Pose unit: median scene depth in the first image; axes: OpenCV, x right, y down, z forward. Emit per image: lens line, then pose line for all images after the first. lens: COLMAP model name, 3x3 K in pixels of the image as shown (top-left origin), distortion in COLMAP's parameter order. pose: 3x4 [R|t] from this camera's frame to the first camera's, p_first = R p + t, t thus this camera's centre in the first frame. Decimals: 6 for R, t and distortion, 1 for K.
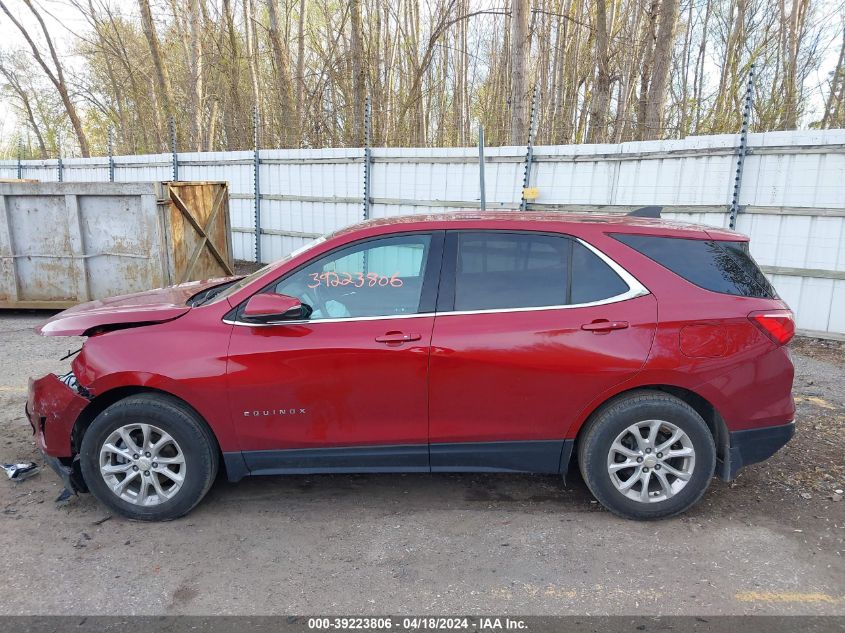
lens RADIAL K [[667.7, 0, 422.5], [0, 667.7, 316.5], [0, 0, 1]] dist [0.033898, -0.047171]
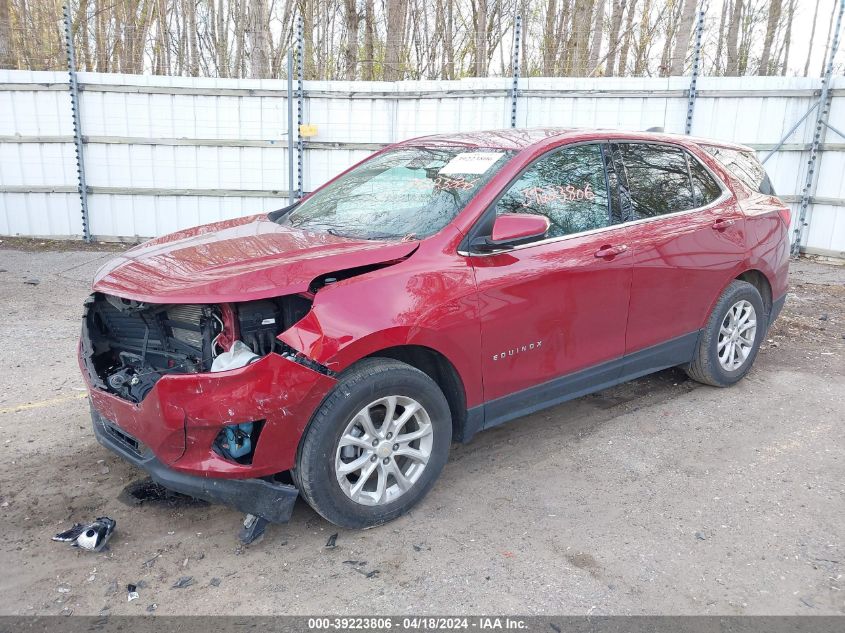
lens RADIAL K [[667.7, 0, 422.5], [0, 667.7, 316.5], [0, 0, 1]] dist [0.033898, -0.047171]
pose [[0.795345, -0.148825, 0.587603, -0.803805], [0.111139, 0.988761, 0.099997, -0.002288], [-0.595881, -0.014226, 0.802947, 0.360658]]
